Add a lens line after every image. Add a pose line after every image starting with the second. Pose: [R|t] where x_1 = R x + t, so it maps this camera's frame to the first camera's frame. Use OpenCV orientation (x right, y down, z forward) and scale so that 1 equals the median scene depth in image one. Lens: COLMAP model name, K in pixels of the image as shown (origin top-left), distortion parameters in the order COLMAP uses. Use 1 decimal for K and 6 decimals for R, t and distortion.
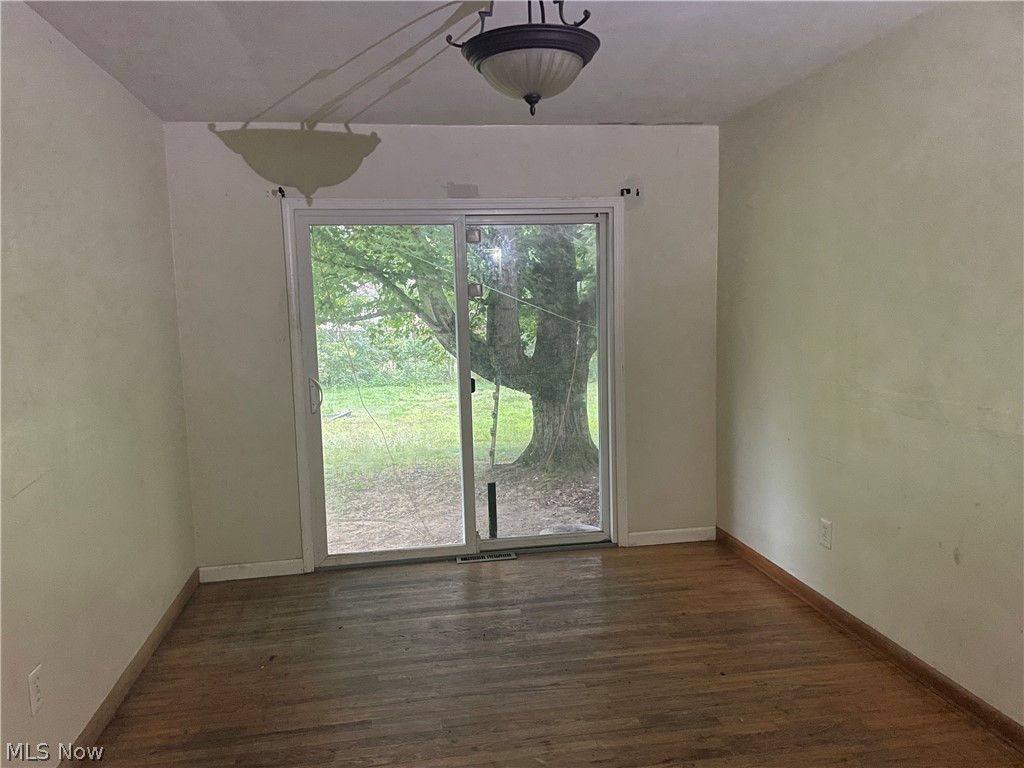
lens RADIAL K [[781.2, 0, 510.3], [0, 781.2, 373.6], [0, 0, 1]] dist [0.039041, -0.000796]
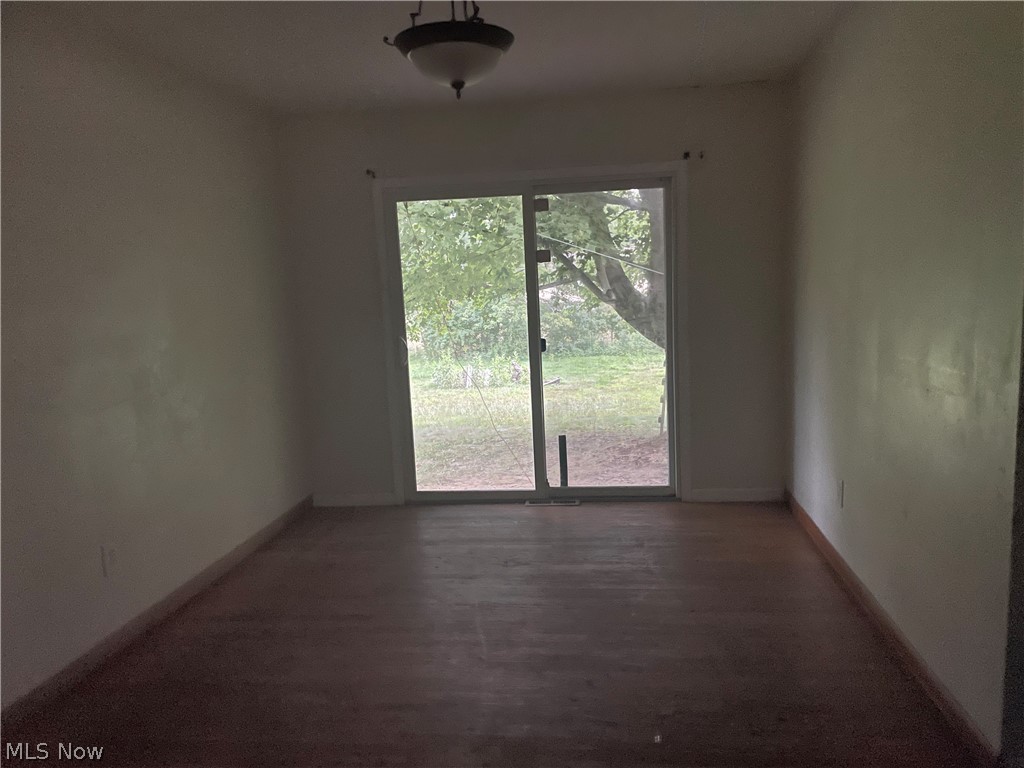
lens RADIAL K [[772.9, 0, 512.0], [0, 772.9, 384.0], [0, 0, 1]] dist [0.010863, -0.003676]
pose [[0.962819, 0.022117, -0.269240, 0.200491], [-0.007895, 0.998521, 0.053789, 0.012230], [0.270031, -0.049663, 0.961570, -0.042726]]
